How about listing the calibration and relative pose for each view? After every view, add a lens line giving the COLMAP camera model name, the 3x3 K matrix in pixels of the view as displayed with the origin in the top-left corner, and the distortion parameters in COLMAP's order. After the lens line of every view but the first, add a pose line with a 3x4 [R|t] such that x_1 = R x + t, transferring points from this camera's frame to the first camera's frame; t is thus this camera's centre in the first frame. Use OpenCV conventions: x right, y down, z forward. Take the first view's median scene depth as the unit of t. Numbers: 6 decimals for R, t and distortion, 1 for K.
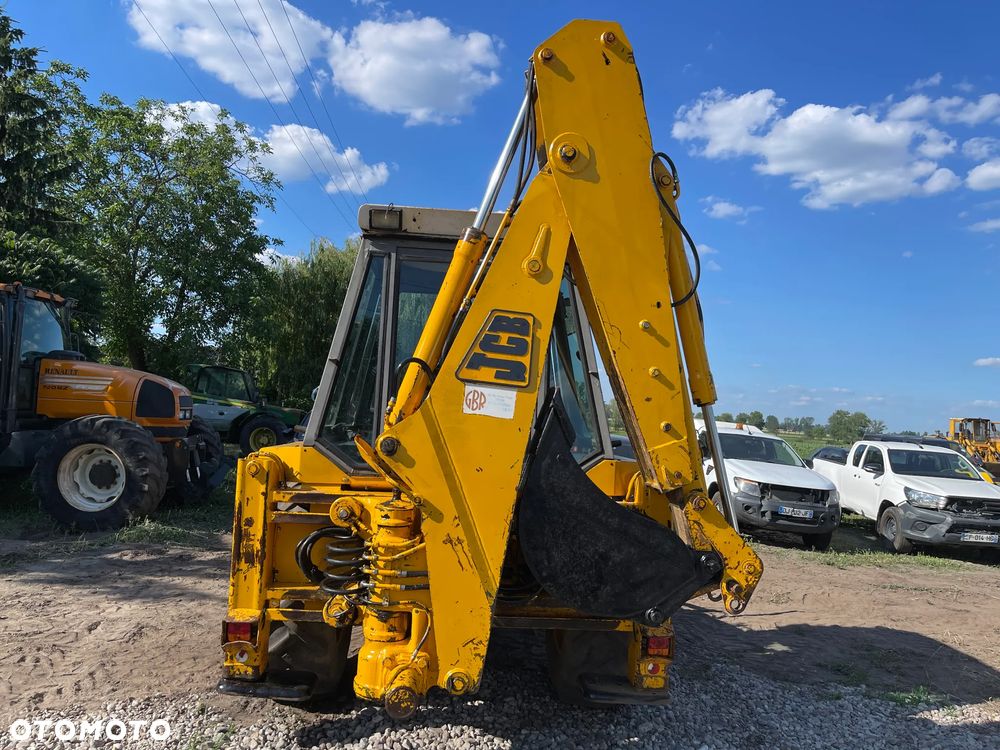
lens RADIAL K [[760.9, 0, 493.4], [0, 760.9, 383.4], [0, 0, 1]] dist [0.071497, -0.092922]
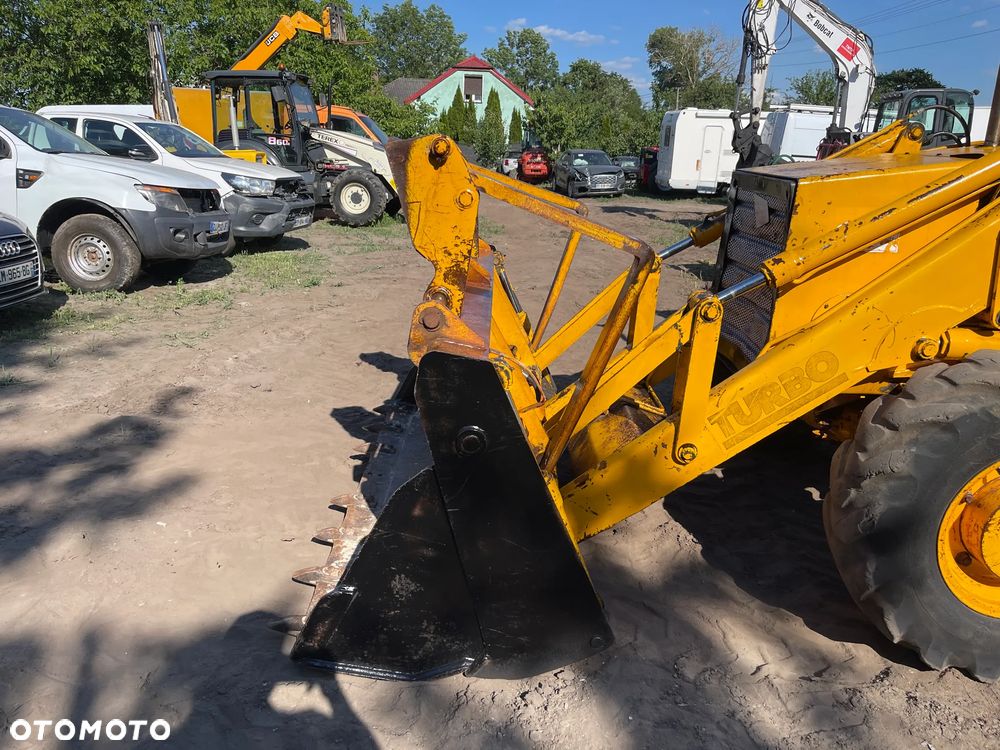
lens RADIAL K [[760.9, 0, 506.8], [0, 760.9, 376.3], [0, 0, 1]] dist [0.071497, -0.092922]
pose [[0.040102, -0.347513, 0.936817, -0.286394], [-0.067916, 0.934455, 0.349544, 0.035341], [-0.996885, -0.077642, 0.013872, 0.726377]]
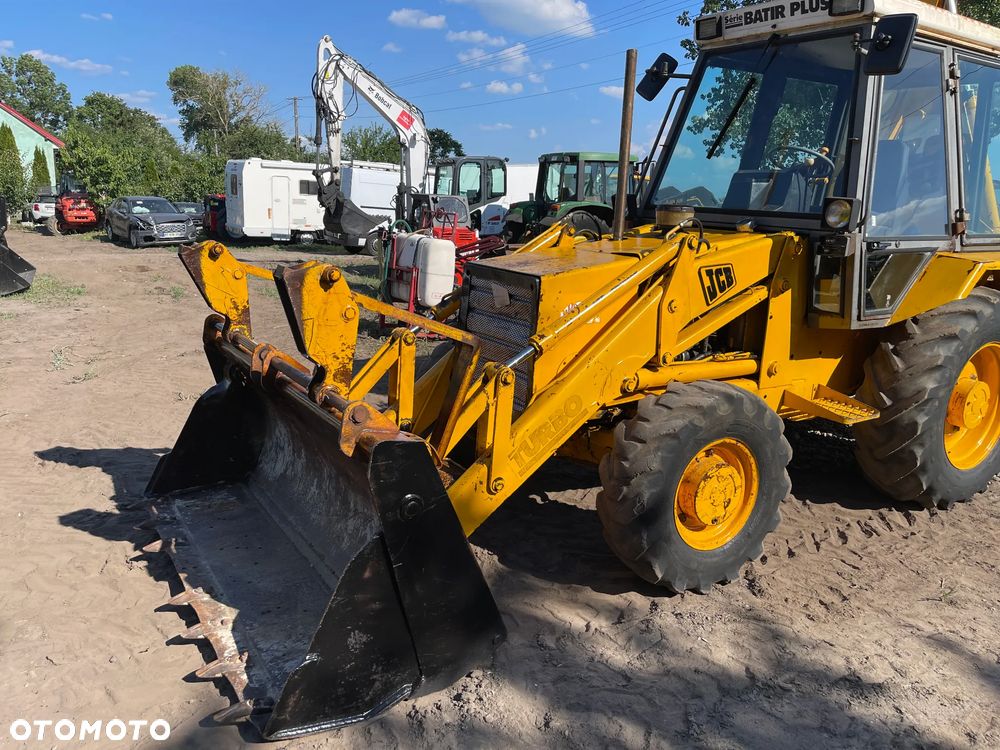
lens RADIAL K [[760.9, 0, 496.9], [0, 760.9, 376.0], [0, 0, 1]] dist [0.071497, -0.092922]
pose [[-0.490385, -0.272537, 0.827796, -0.312843], [-0.101063, 0.961221, 0.256595, 0.015717], [-0.865626, 0.042170, -0.498911, 0.819119]]
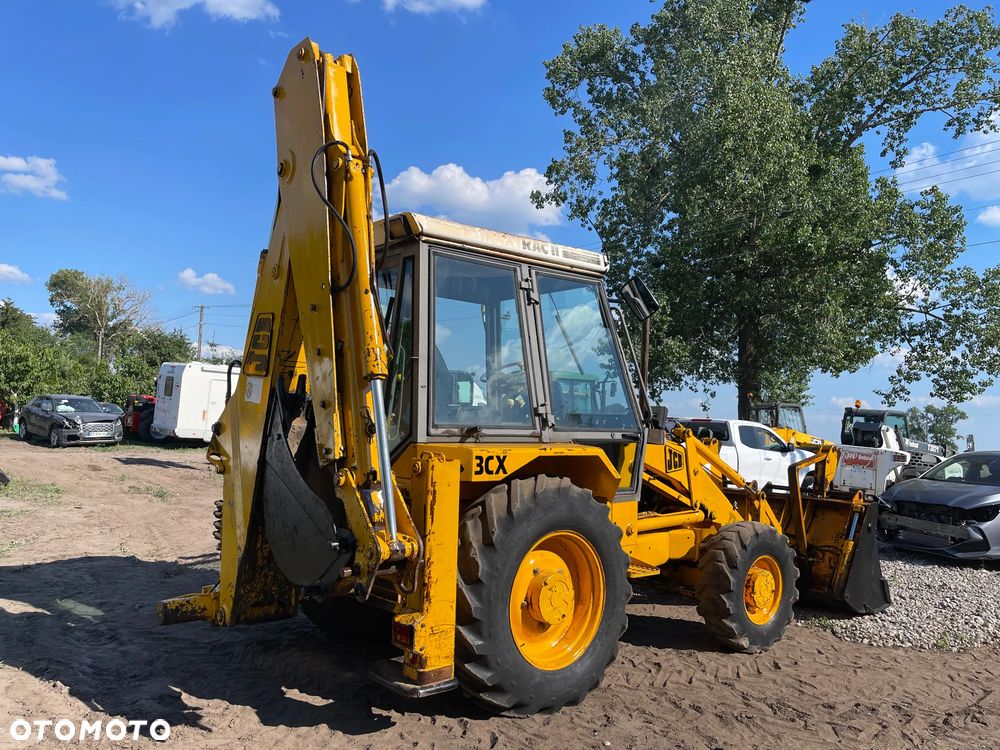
lens RADIAL K [[760.9, 0, 496.8], [0, 760.9, 372.6], [0, 0, 1]] dist [0.071497, -0.092922]
pose [[-0.624272, -0.059442, 0.778942, -0.267063], [-0.138827, 0.989672, -0.035738, 0.038236], [-0.768773, -0.130449, -0.626076, 1.007733]]
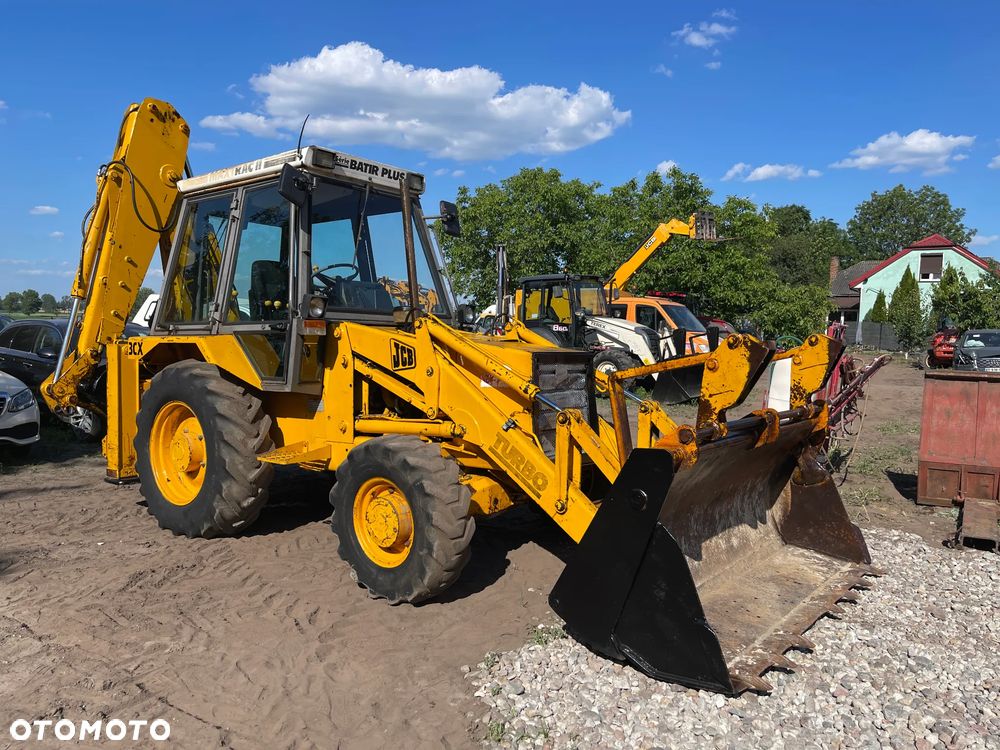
lens RADIAL K [[760.9, 0, 500.3], [0, 760.9, 381.2], [0, 0, 1]] dist [0.071497, -0.092922]
pose [[0.638059, -0.119026, 0.760732, -0.235855], [-0.001876, 0.987737, 0.156118, 0.008495], [-0.769985, -0.101039, 0.630011, 0.269855]]
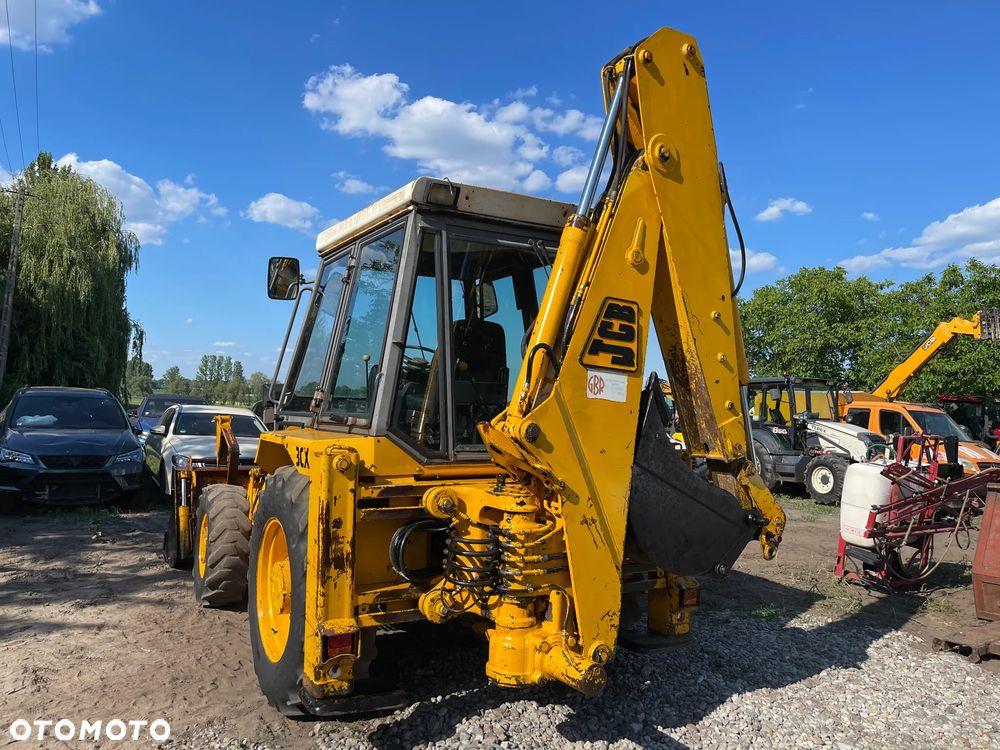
lens RADIAL K [[760.9, 0, 492.7], [0, 760.9, 389.0], [0, 0, 1]] dist [0.071497, -0.092922]
pose [[0.894223, -0.018075, 0.447257, -0.182728], [-0.000271, 0.999162, 0.040921, -0.004395], [-0.447622, -0.036714, 0.893469, 0.040658]]
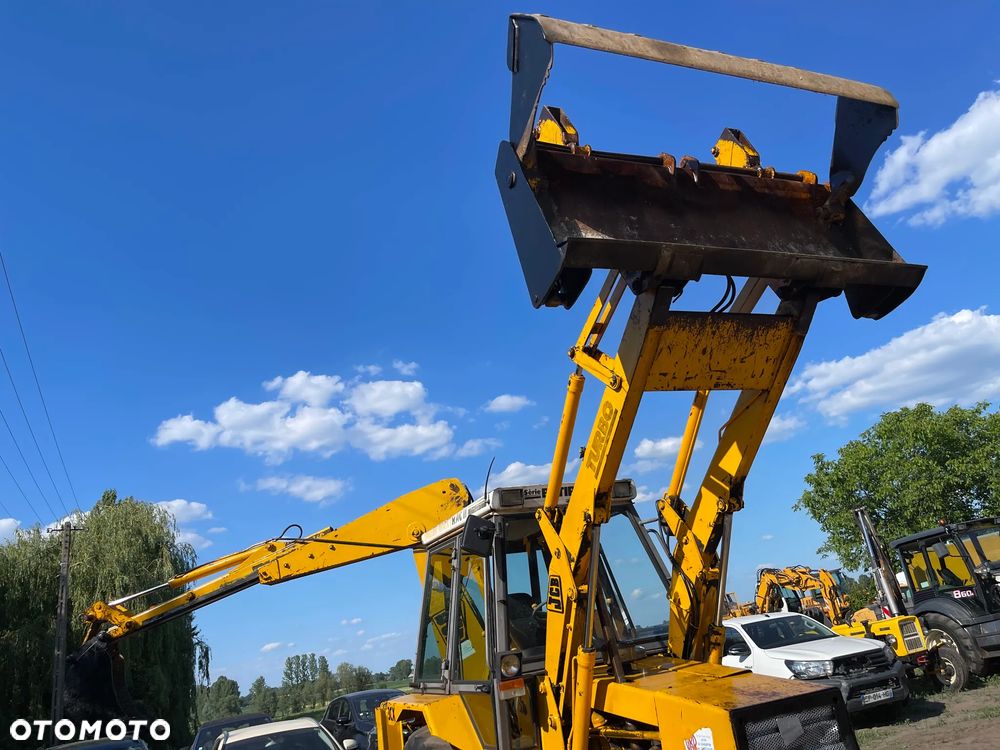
lens RADIAL K [[760.9, 0, 499.2], [0, 760.9, 388.2], [0, 0, 1]] dist [0.071497, -0.092922]
pose [[0.911309, -0.100934, 0.399158, -0.117409], [0.222300, 0.936651, -0.270678, 0.003086], [-0.346551, 0.335405, 0.876017, 0.219163]]
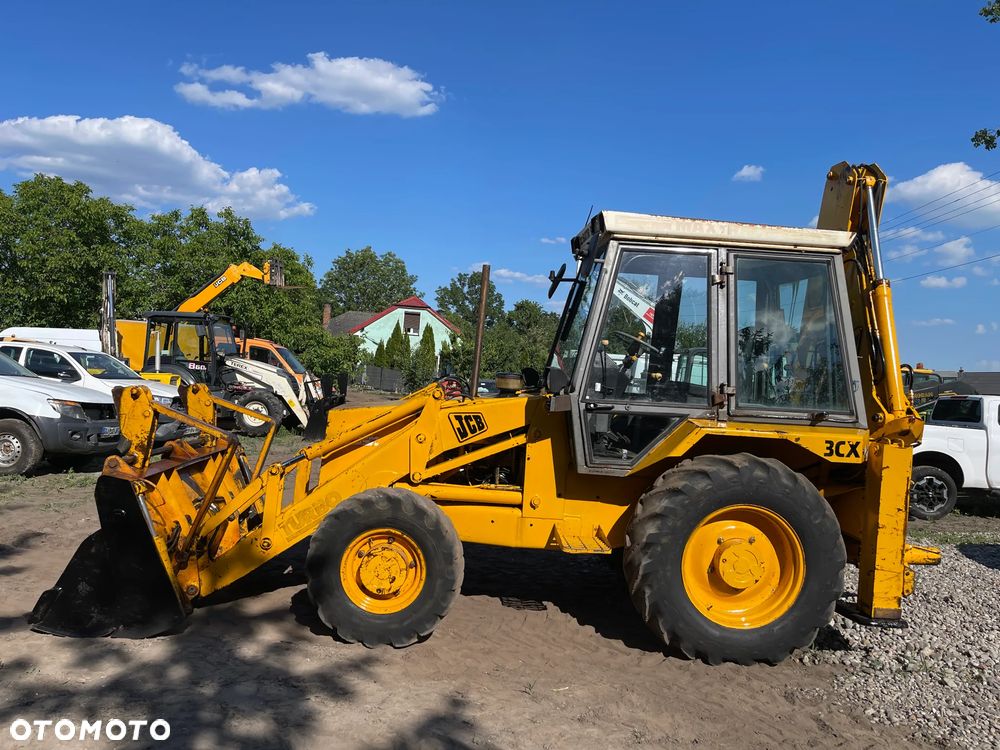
lens RADIAL K [[760.9, 0, 497.0], [0, 760.9, 382.3], [0, 0, 1]] dist [0.071497, -0.092922]
pose [[0.003659, -0.076382, 0.997072, -0.514468], [-0.106542, 0.991374, 0.076336, -0.008527], [-0.994301, -0.106509, -0.004511, 0.555575]]
